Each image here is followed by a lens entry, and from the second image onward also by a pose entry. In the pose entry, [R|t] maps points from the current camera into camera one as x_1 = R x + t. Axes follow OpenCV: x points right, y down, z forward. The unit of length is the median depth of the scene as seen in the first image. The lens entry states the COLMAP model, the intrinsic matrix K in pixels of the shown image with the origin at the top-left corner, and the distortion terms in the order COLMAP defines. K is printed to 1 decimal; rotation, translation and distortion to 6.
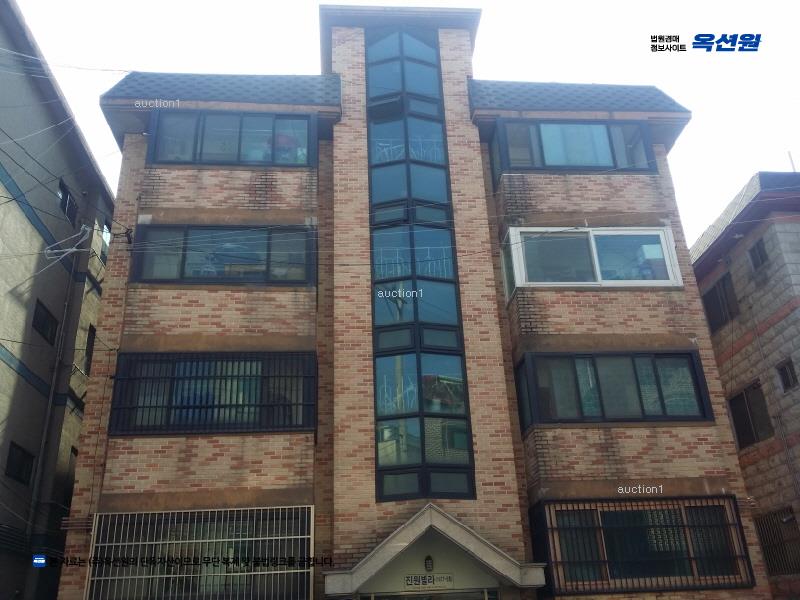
lens RADIAL K [[717.1, 0, 411.6], [0, 717.1, 303.5], [0, 0, 1]] dist [0.059309, -0.110013]
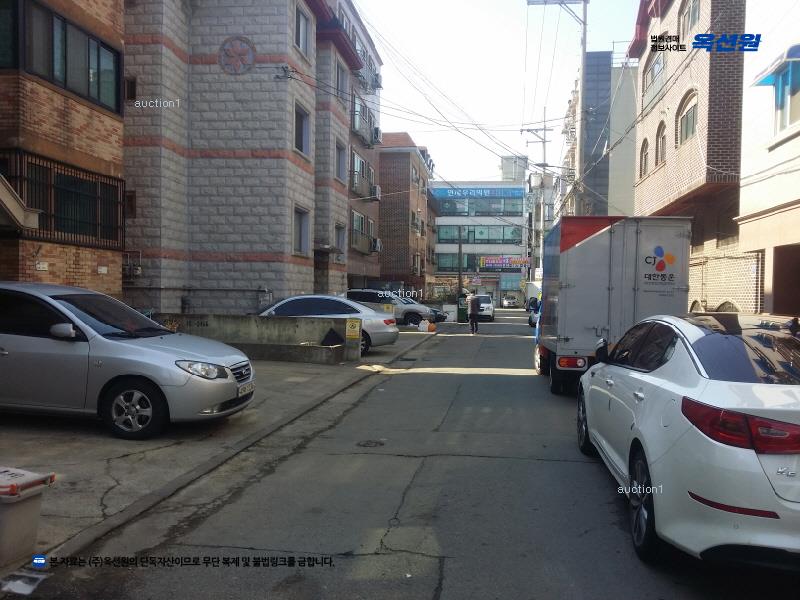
lens RADIAL K [[717.1, 0, 411.6], [0, 717.1, 303.5], [0, 0, 1]] dist [0.059309, -0.110013]
pose [[0.207069, 0.032554, 0.977785, -0.615273], [-0.436939, 0.897306, 0.062657, 0.154370], [-0.875332, -0.440207, 0.200028, 0.224768]]
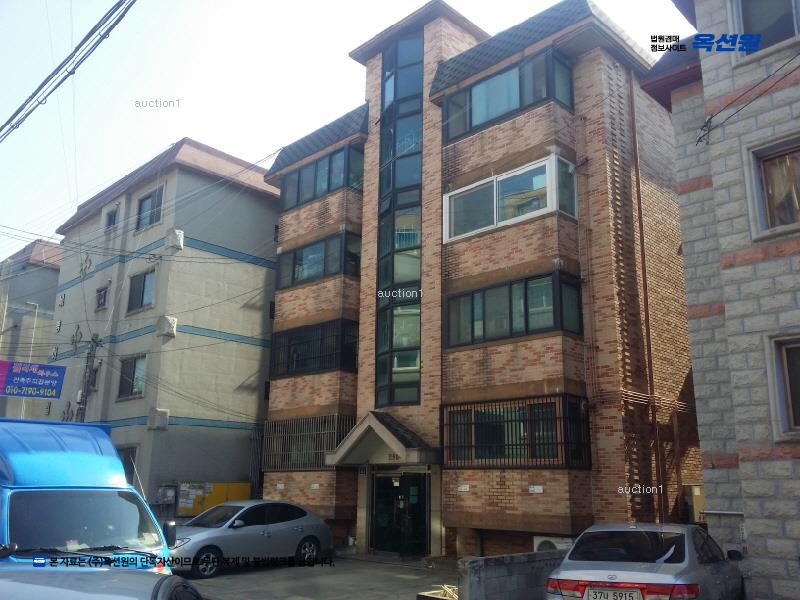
lens RADIAL K [[717.1, 0, 411.6], [0, 717.1, 303.5], [0, 0, 1]] dist [0.059309, -0.110013]
pose [[0.650497, -0.138536, -0.746767, 1.132973], [0.285100, 0.955863, 0.071021, -0.030857], [0.703968, -0.259102, 0.661283, 0.073970]]
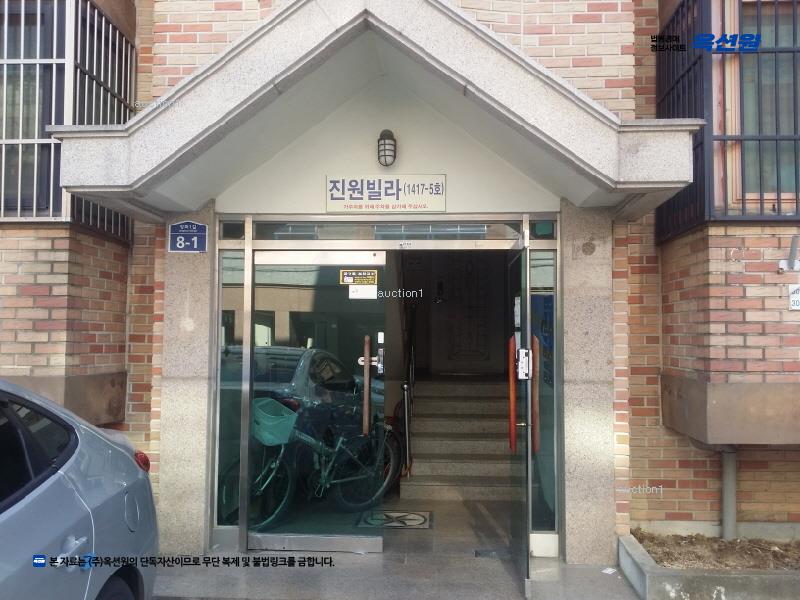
lens RADIAL K [[717.1, 0, 411.6], [0, 717.1, 303.5], [0, 0, 1]] dist [0.059309, -0.110013]
pose [[0.989963, 0.041475, -0.135104, 0.087612], [0.011246, 0.929820, 0.367842, 0.267916], [0.140879, -0.365670, 0.920021, 0.551323]]
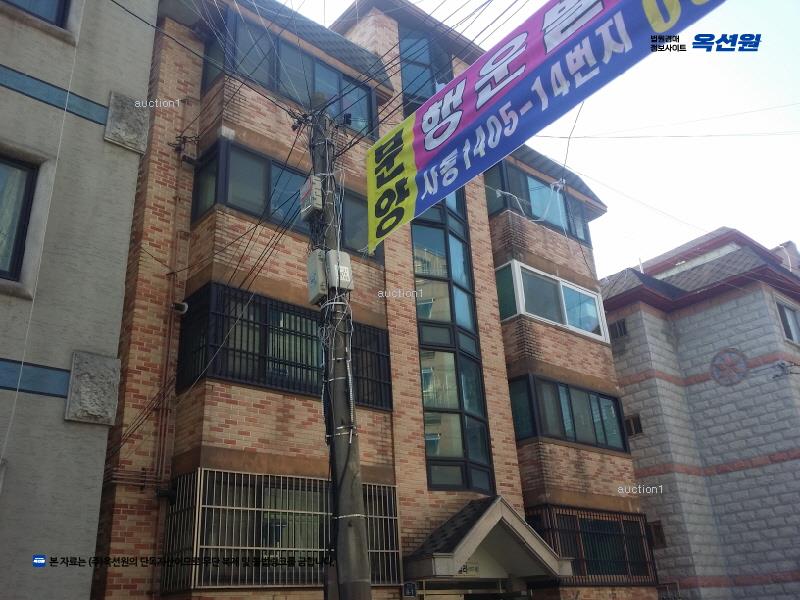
lens RADIAL K [[717.1, 0, 411.6], [0, 717.1, 303.5], [0, 0, 1]] dist [0.059309, -0.110013]
pose [[0.804912, 0.245111, 0.540405, -0.640139], [-0.233343, 0.968077, -0.091535, 0.111216], [-0.545590, -0.052422, 0.836411, 0.163023]]
